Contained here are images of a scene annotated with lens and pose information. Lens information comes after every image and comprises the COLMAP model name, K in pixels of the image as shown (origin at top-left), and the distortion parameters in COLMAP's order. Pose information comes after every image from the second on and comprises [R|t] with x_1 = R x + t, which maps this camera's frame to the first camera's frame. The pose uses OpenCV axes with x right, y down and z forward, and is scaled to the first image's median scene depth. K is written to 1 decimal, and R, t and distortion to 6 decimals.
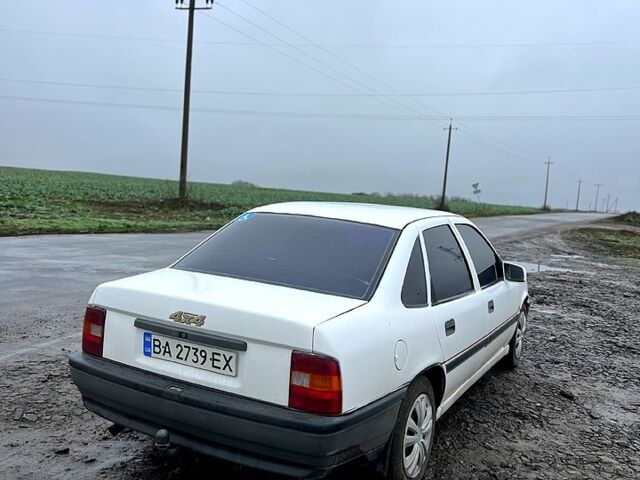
lens RADIAL K [[631.7, 0, 319.3], [0, 631.7, 235.3], [0, 0, 1]] dist [0.041446, 0.000000]
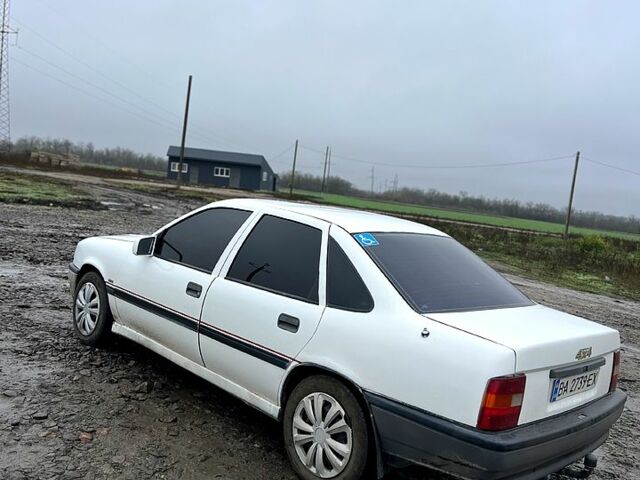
lens RADIAL K [[631.7, 0, 315.3], [0, 631.7, 244.1], [0, 0, 1]] dist [0.041446, 0.000000]
pose [[0.299323, -0.123037, 0.946186, -1.363653], [-0.028716, 0.990040, 0.137823, -0.197538], [-0.953720, -0.068424, 0.292808, 1.114043]]
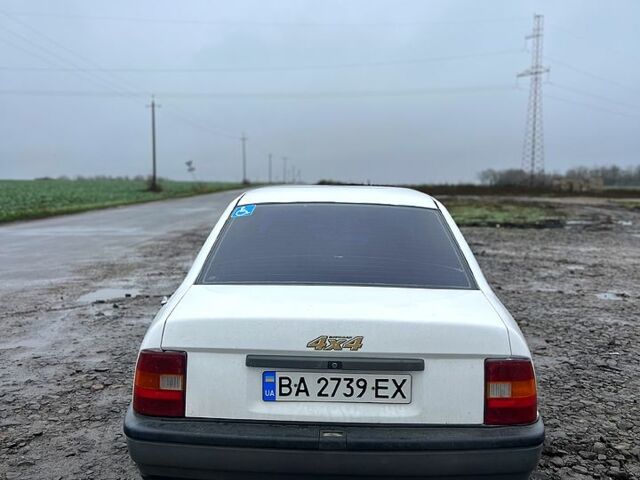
lens RADIAL K [[631.7, 0, 322.1], [0, 631.7, 241.1], [0, 0, 1]] dist [0.041446, 0.000000]
pose [[0.893826, -0.106801, 0.435510, -0.539900], [0.088091, 0.994118, 0.062995, -0.044309], [-0.439676, -0.017942, 0.897977, 0.301495]]
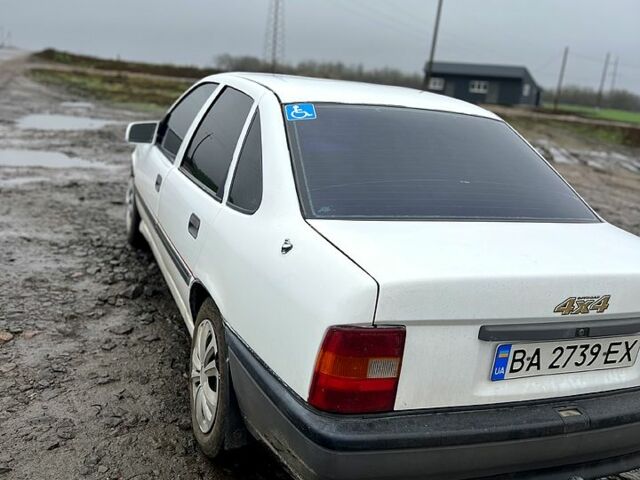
lens RADIAL K [[631.7, 0, 317.7], [0, 631.7, 242.1], [0, 0, 1]] dist [0.041446, 0.000000]
pose [[0.653090, -0.201802, 0.729897, -0.808964], [0.007217, 0.965455, 0.260471, -0.092551], [-0.757246, -0.164844, 0.631985, 0.796112]]
